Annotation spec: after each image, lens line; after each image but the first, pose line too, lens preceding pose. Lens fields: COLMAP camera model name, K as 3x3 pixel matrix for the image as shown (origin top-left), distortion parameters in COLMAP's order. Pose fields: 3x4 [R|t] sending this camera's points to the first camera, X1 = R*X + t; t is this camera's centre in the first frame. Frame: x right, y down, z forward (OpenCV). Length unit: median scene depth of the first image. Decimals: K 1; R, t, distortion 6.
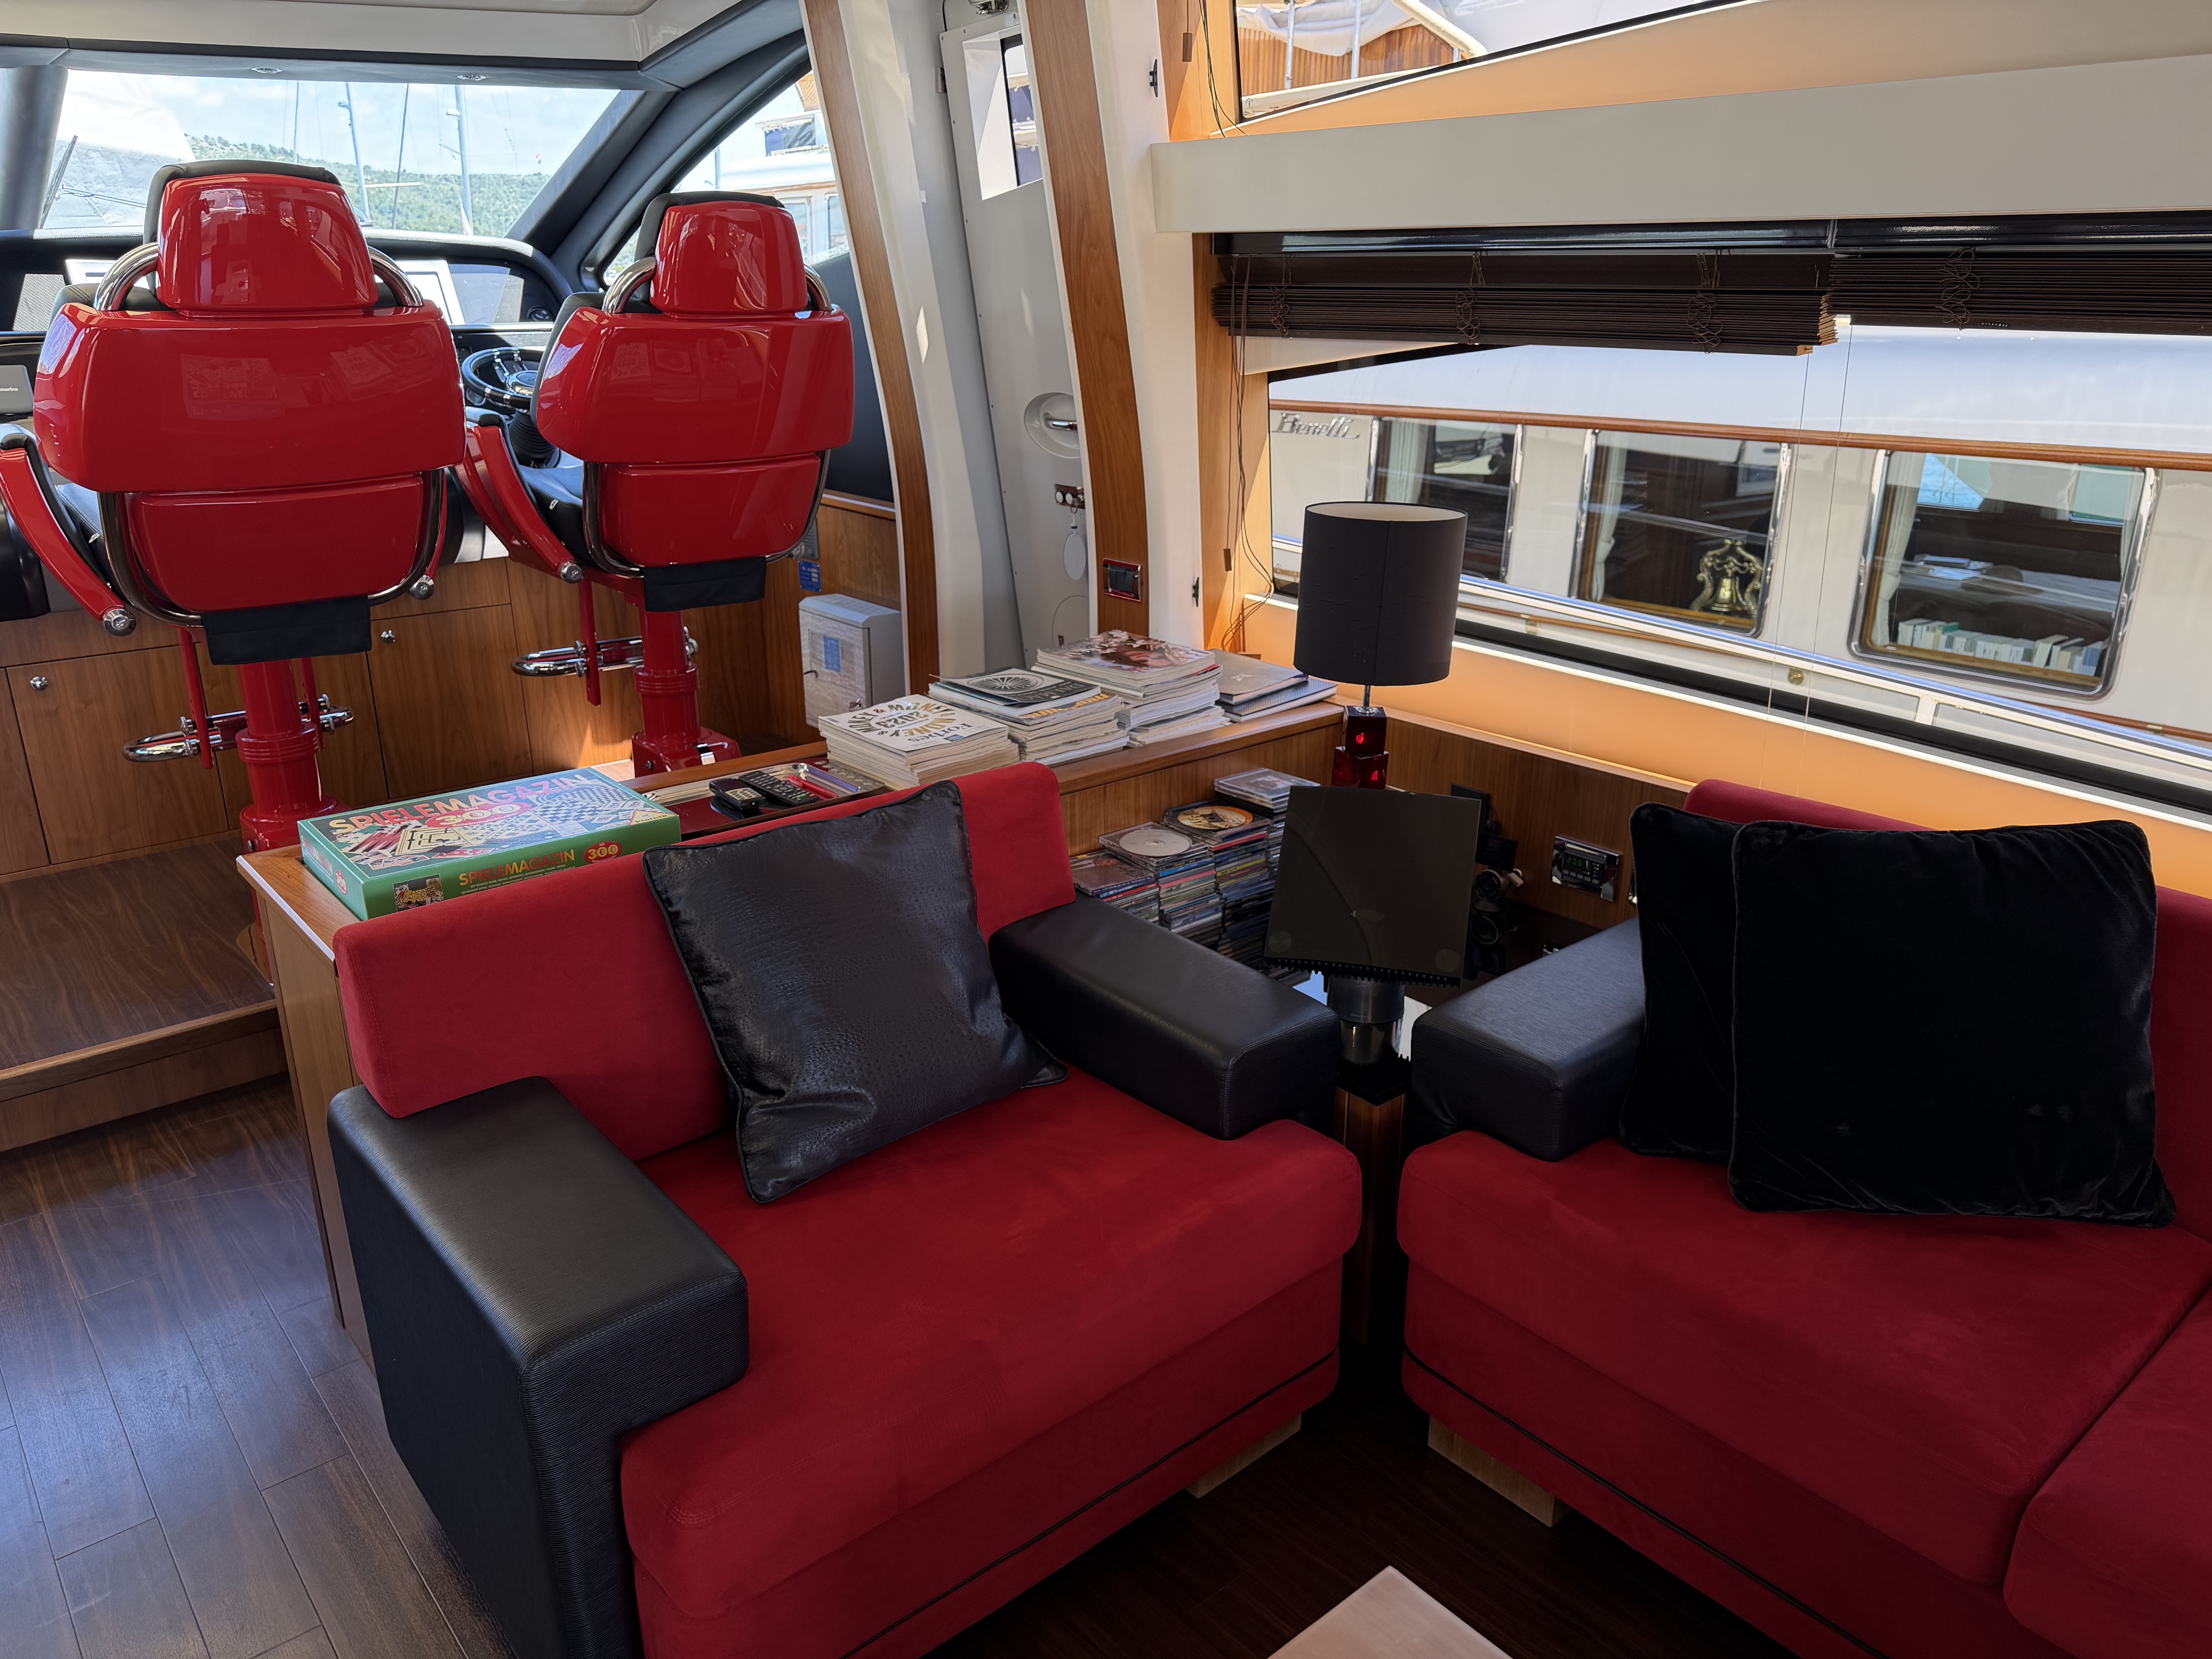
lens RADIAL K [[1581.9, 0, 1098.2], [0, 1581.9, 829.9], [0, 0, 1]] dist [0.096054, -0.138227]
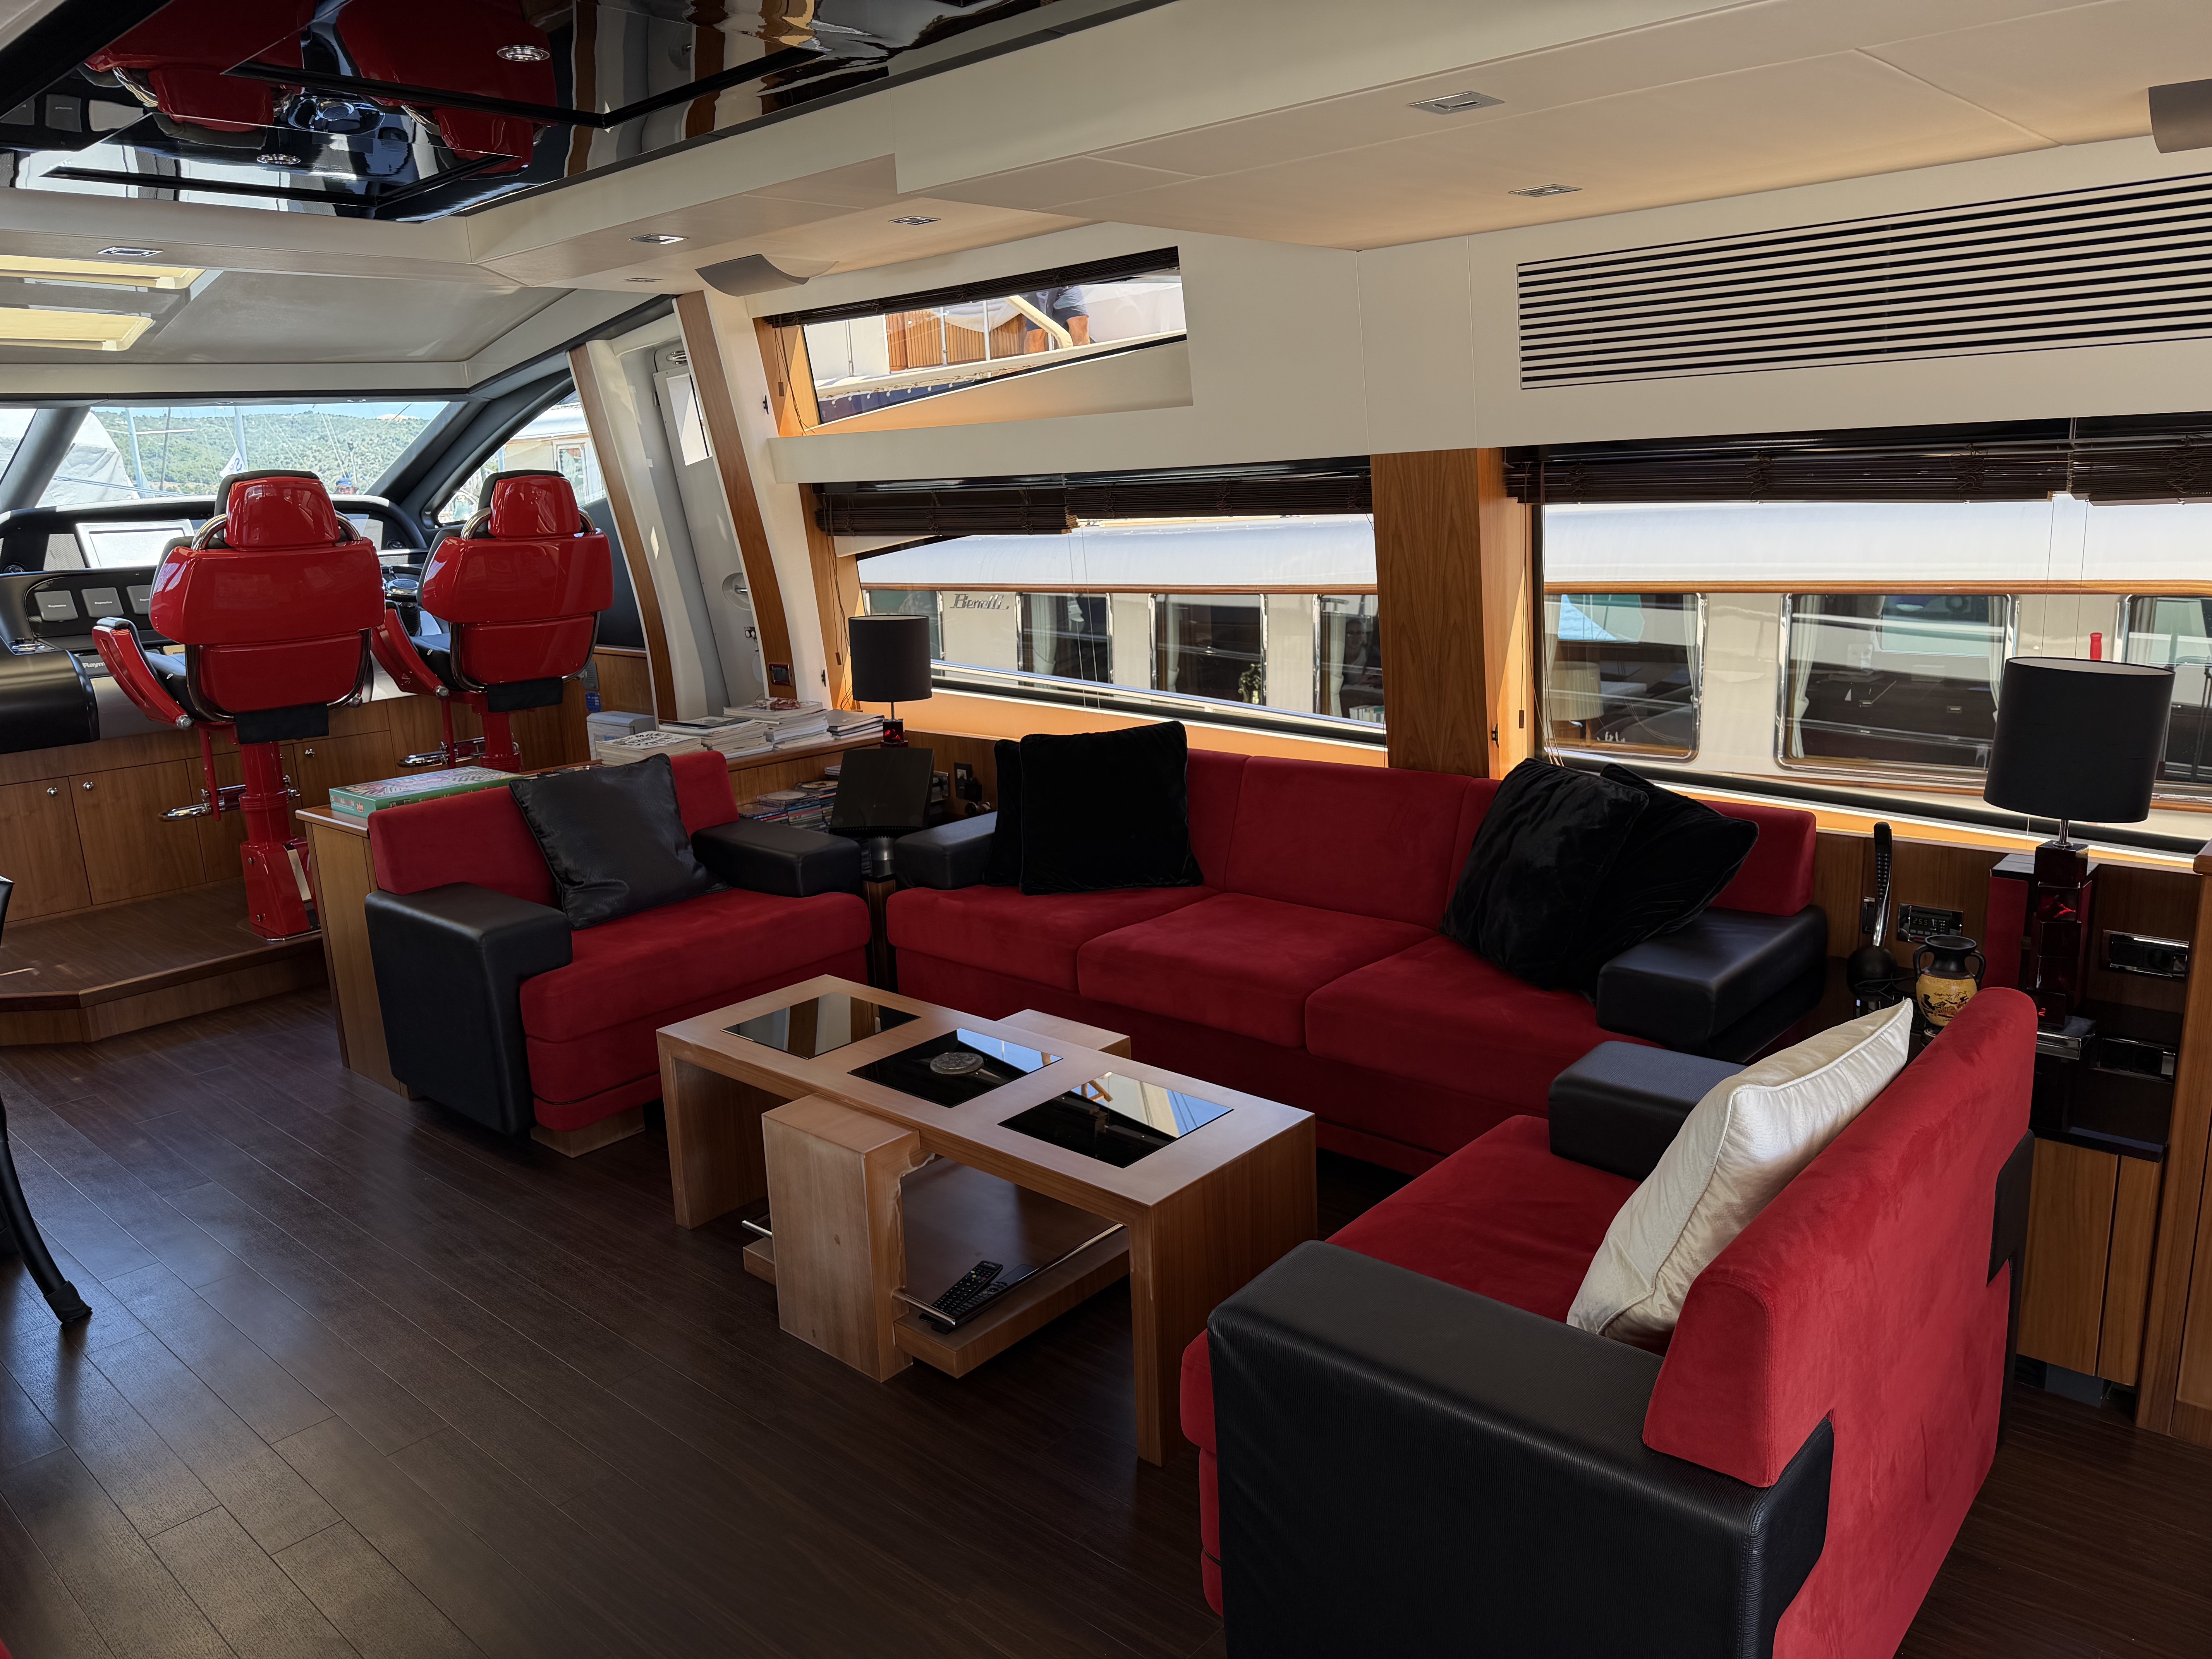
lens RADIAL K [[1523.6, 0, 1106.0], [0, 1523.6, 829.5], [0, 0, 1]] dist [0.137696, -0.213879]
pose [[0.988992, -0.073193, 0.128600, 0.152074], [0.087290, 0.990351, -0.107637, 0.241279], [-0.119481, 0.117678, 0.985838, -0.736189]]
